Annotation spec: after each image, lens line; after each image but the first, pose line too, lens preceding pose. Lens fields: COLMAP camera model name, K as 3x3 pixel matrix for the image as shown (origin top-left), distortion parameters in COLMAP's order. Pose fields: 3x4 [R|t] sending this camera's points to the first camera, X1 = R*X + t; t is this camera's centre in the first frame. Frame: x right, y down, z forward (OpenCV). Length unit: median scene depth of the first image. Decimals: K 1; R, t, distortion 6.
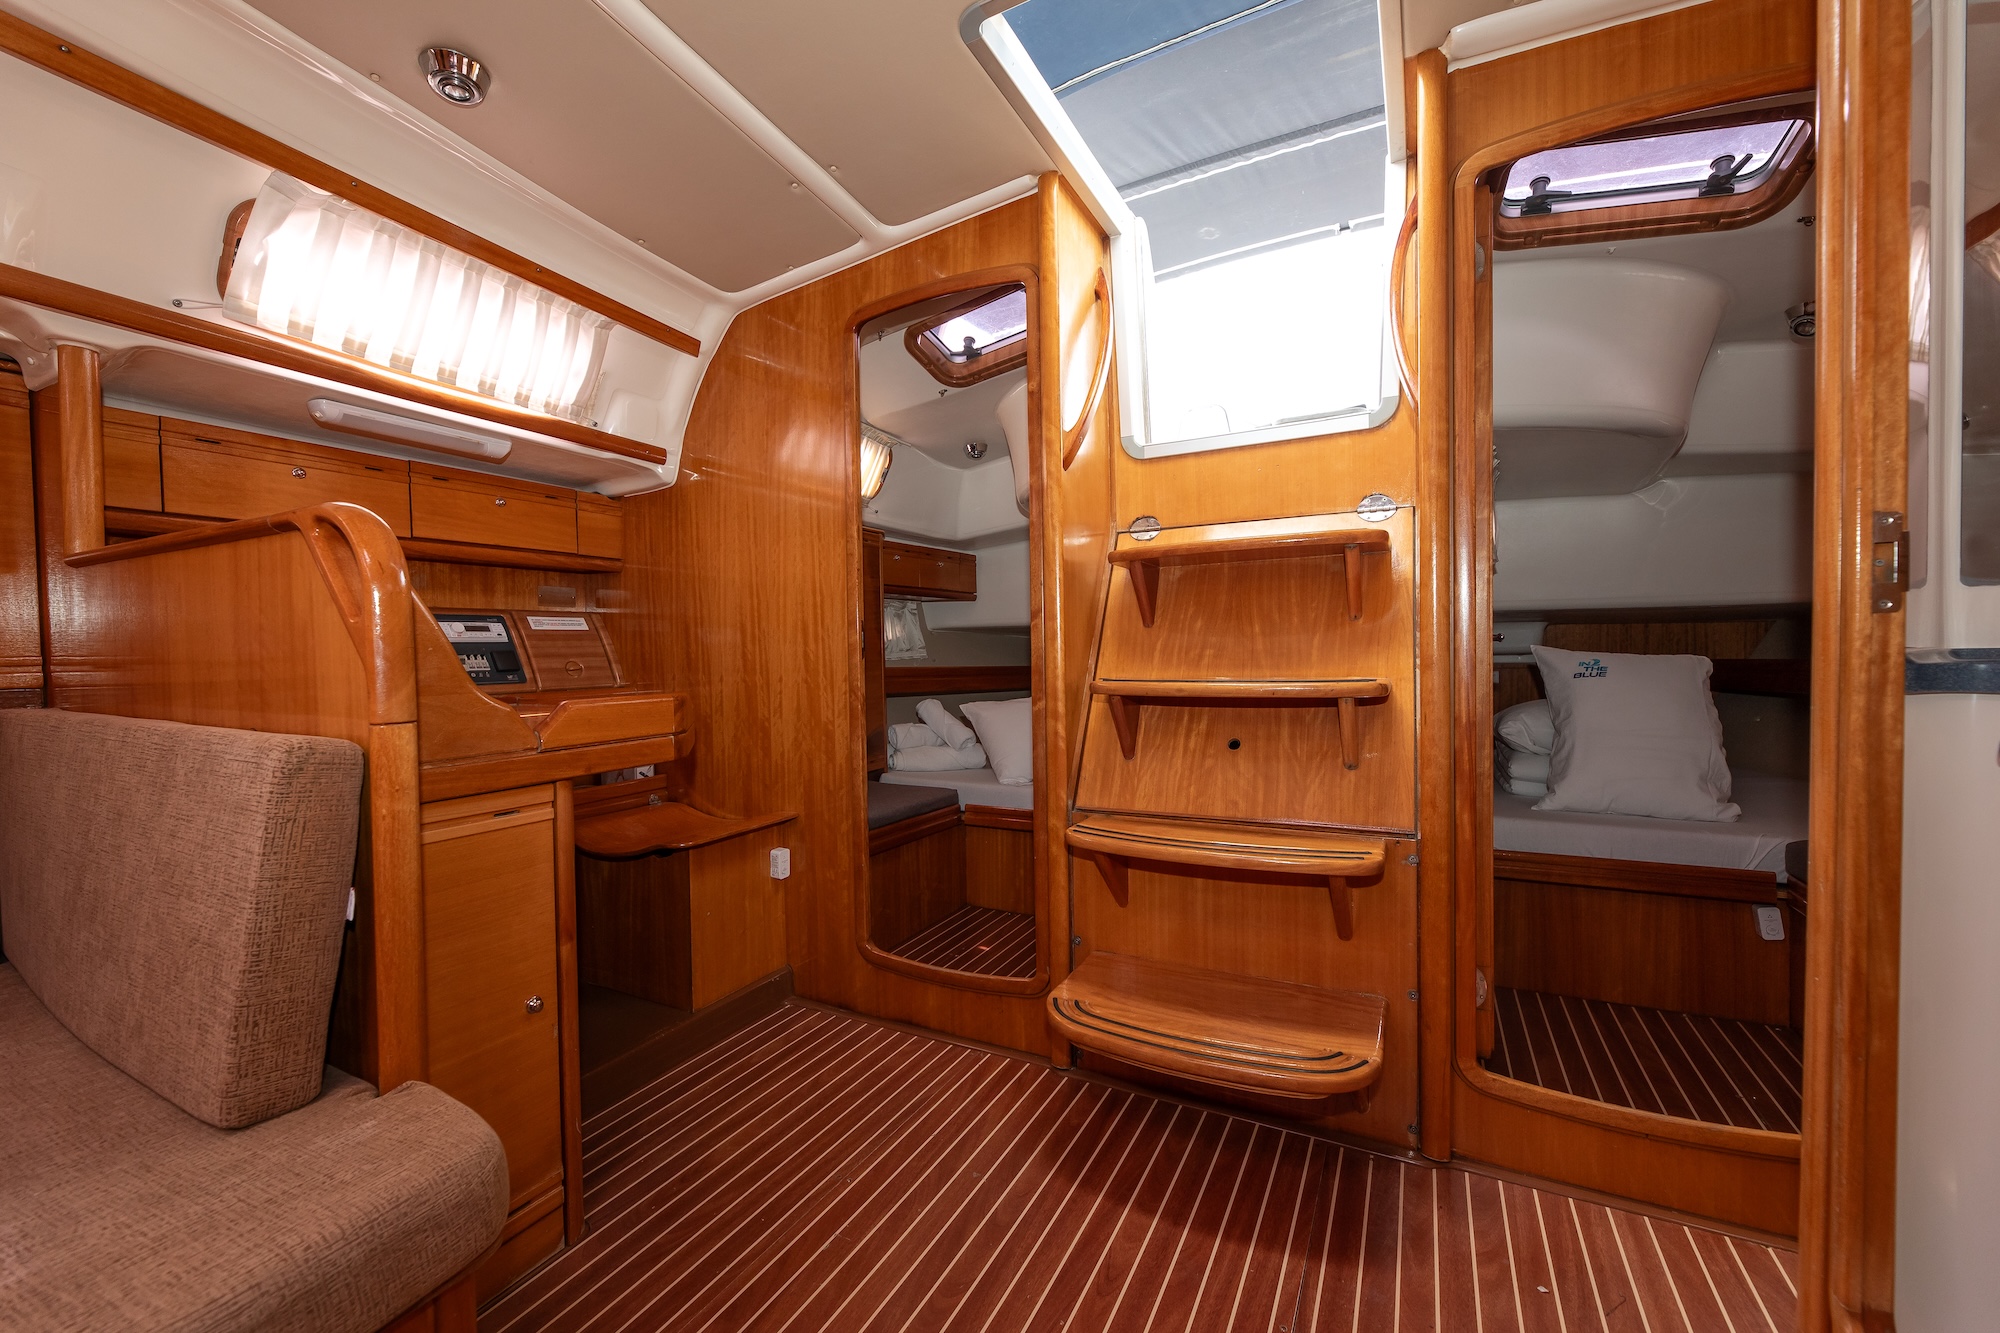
lens RADIAL K [[821.0, 0, 1000.0], [0, 821.0, 666.5], [0, 0, 1]] dist [0.000357, 0.000051]
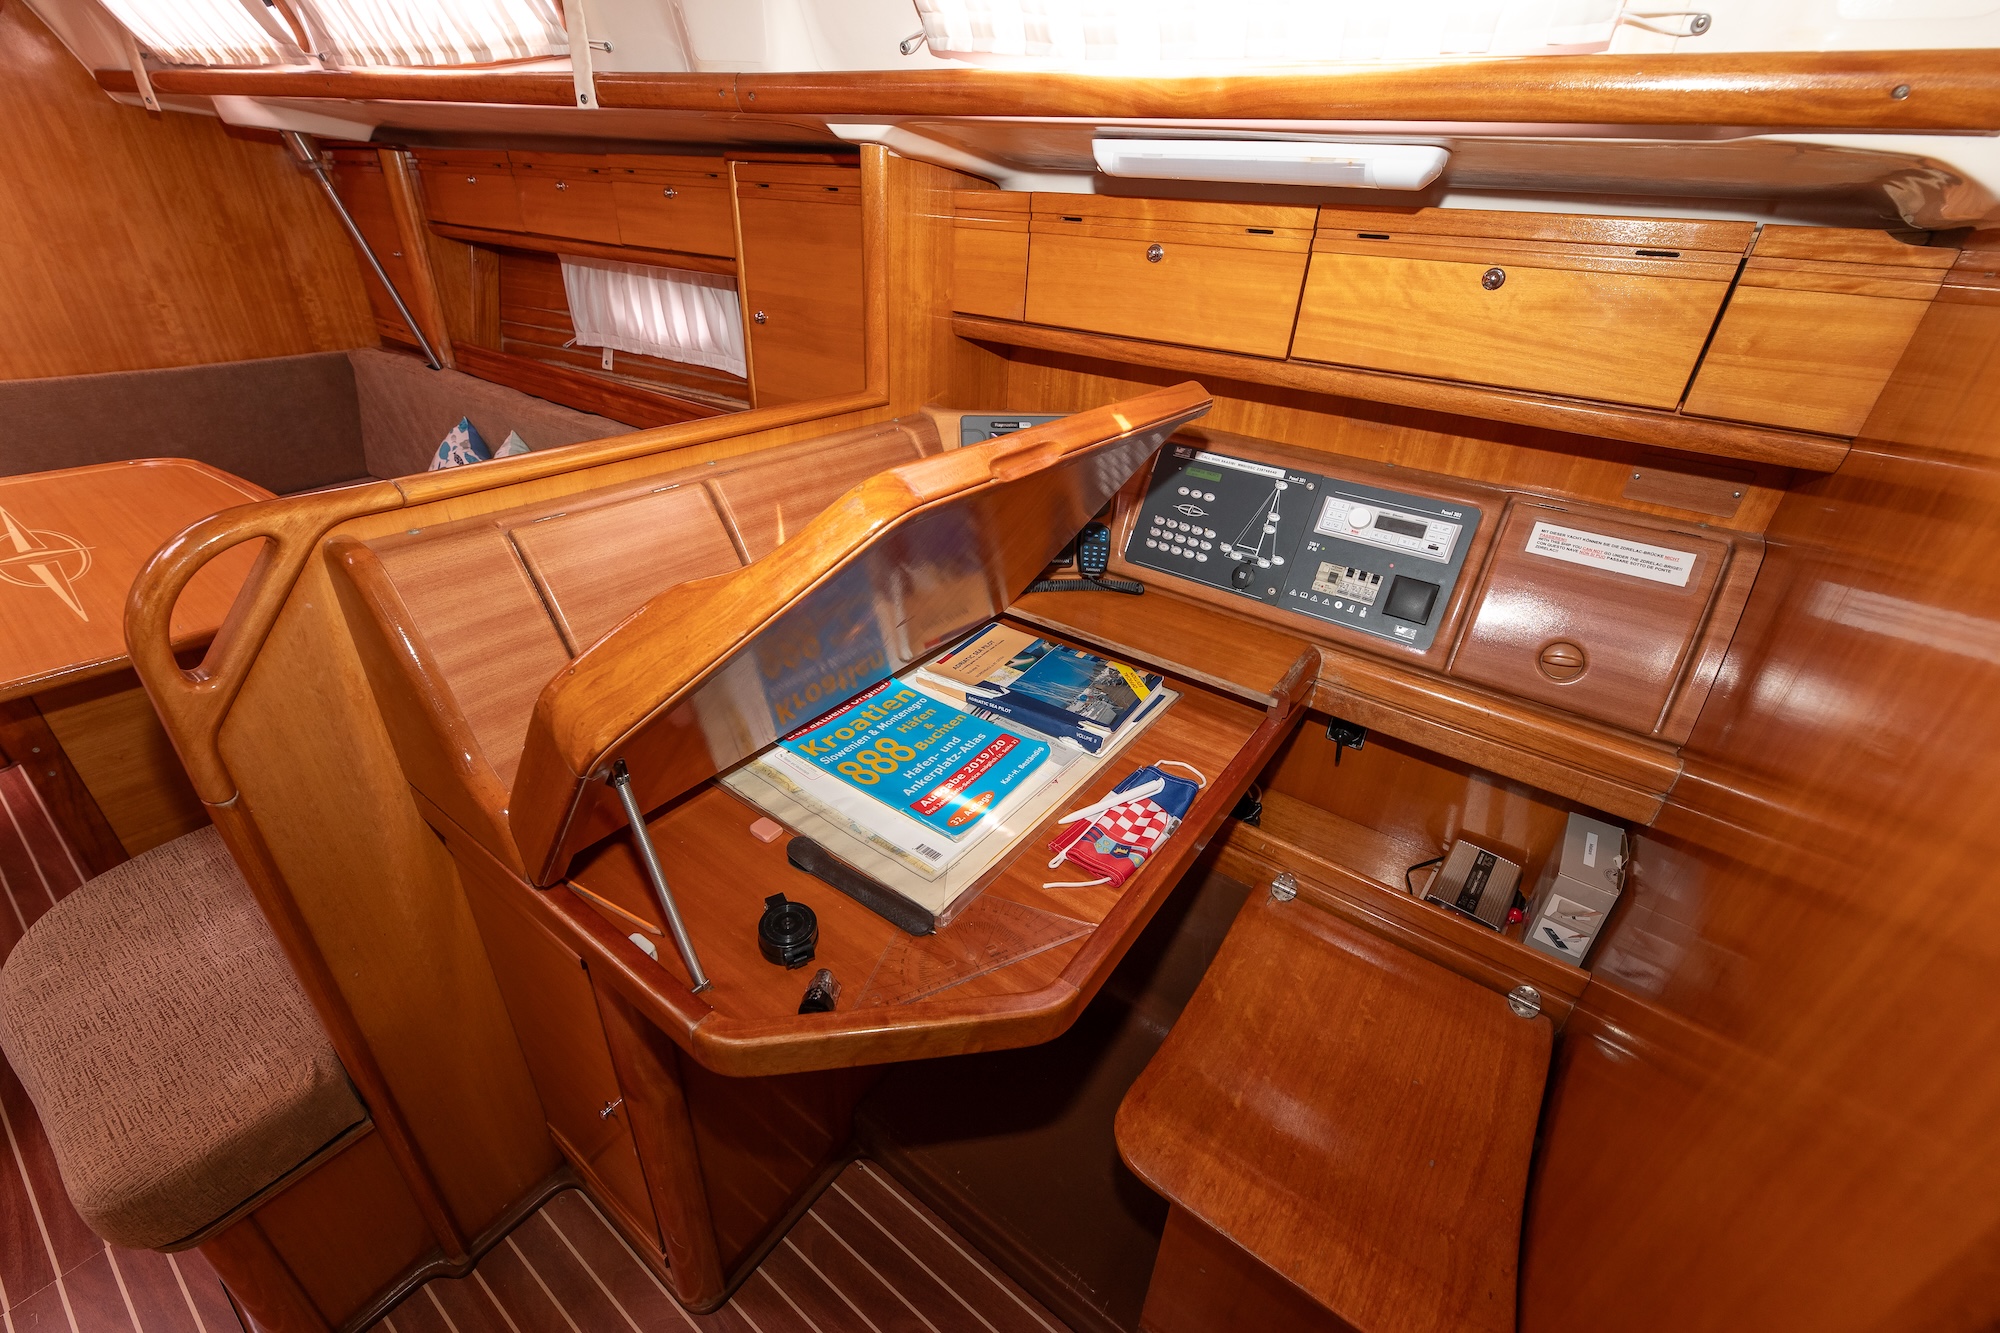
lens RADIAL K [[821.0, 0, 1000.0], [0, 821.0, 666.5], [0, 0, 1]] dist [0.000357, 0.000051]
pose [[-0.161145, 0.486473, -0.858706, -0.080902], [-0.071916, 0.861976, 0.501821, -0.226156], [0.984307, 0.142621, -0.103917, 0.826663]]
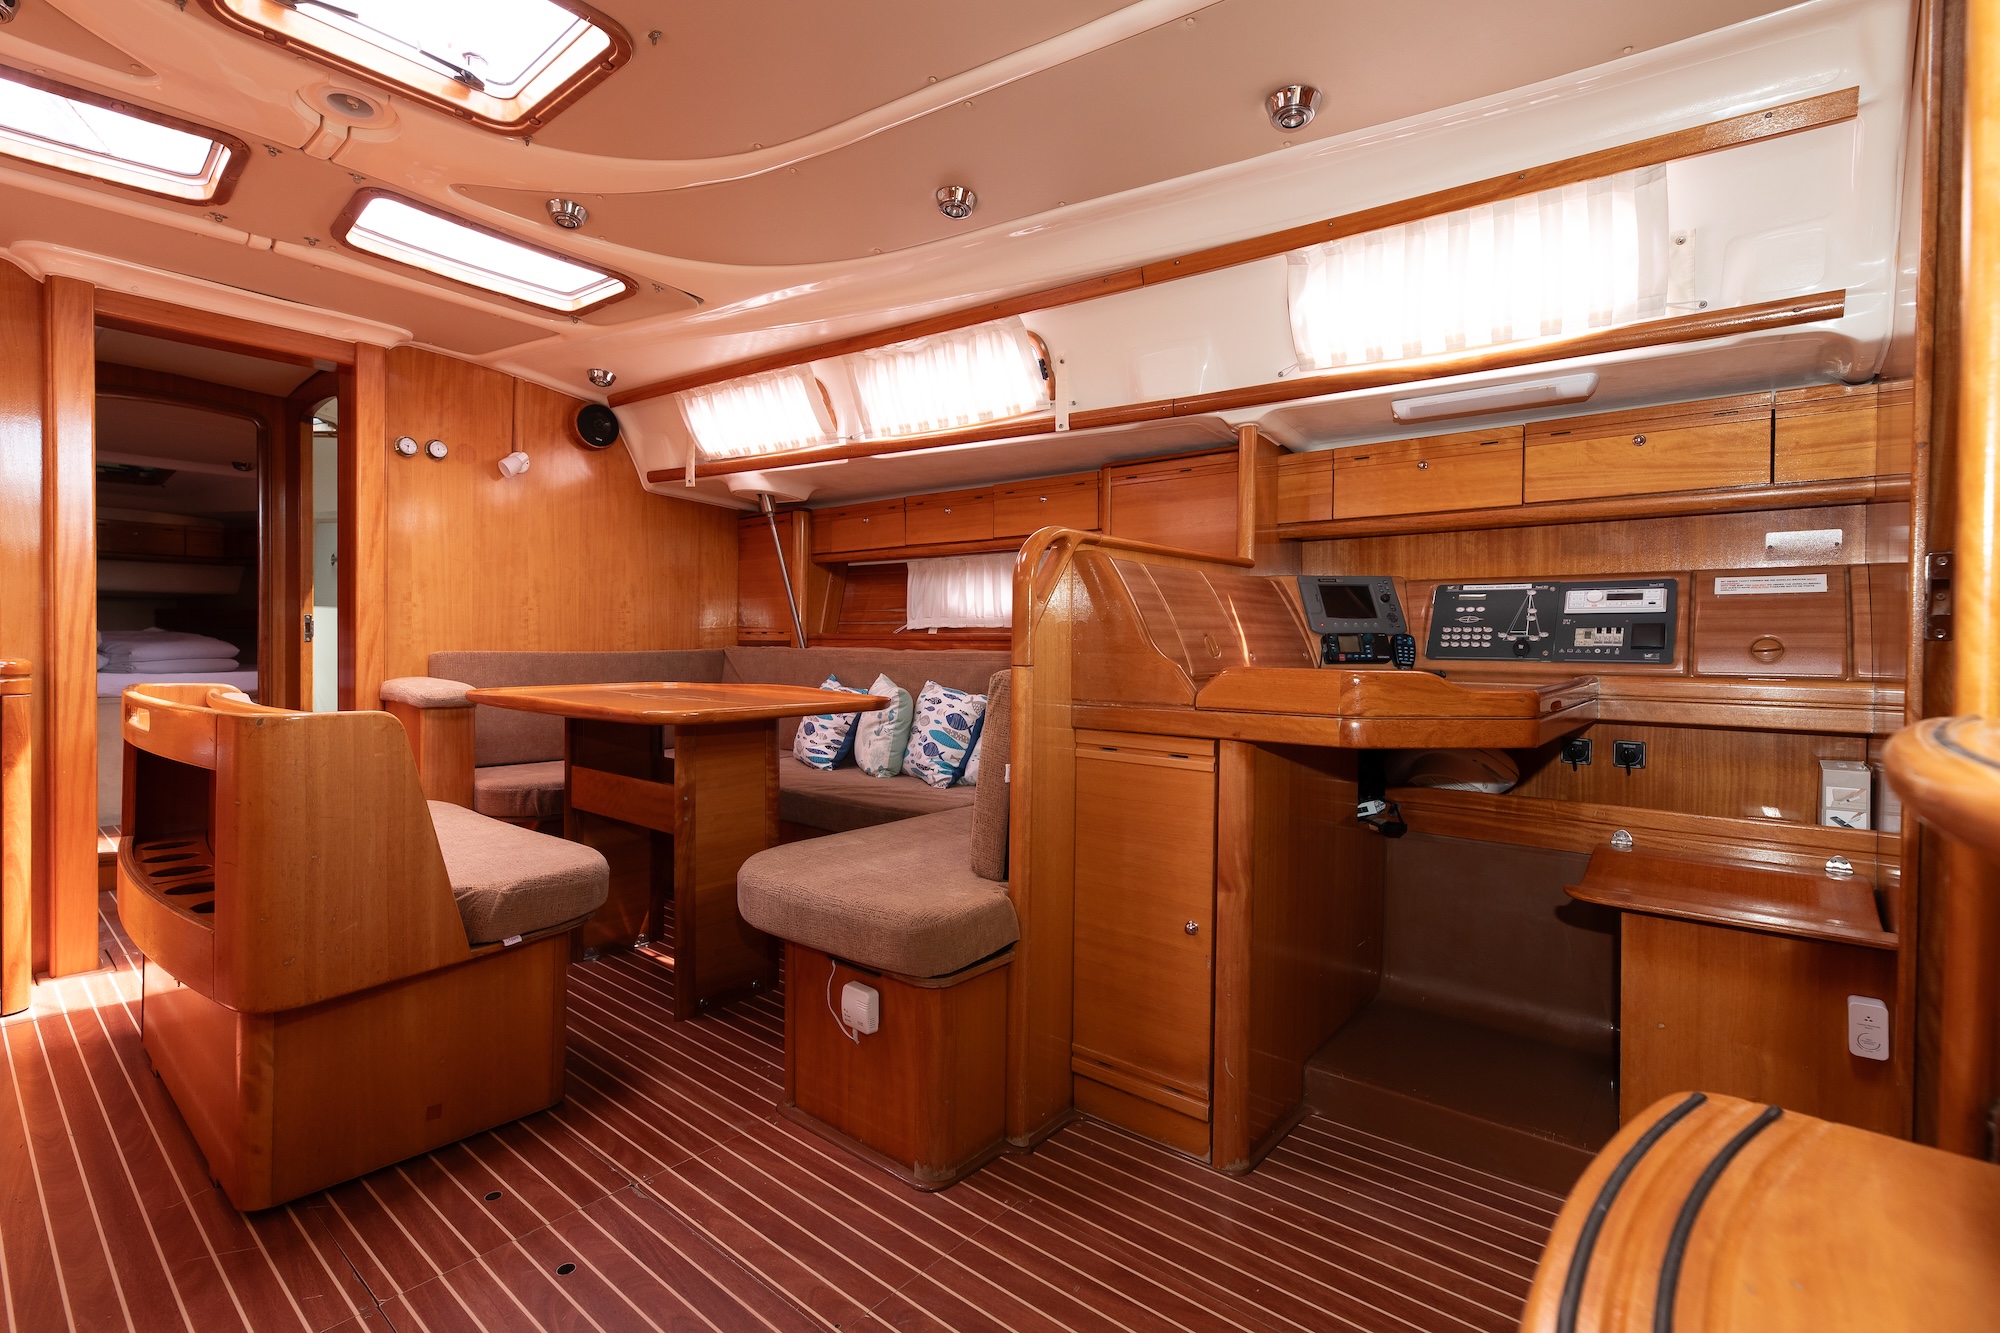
lens RADIAL K [[921.2, 0, 1003.6], [0, 921.2, 652.7], [0, 0, 1]] dist [-0.001369, -0.000121]
pose [[-0.226786, 0.029003, -0.973513, 0.437880], [-0.023397, 0.999106, 0.035216, -0.007181], [0.973663, 0.030764, -0.225905, 0.609048]]
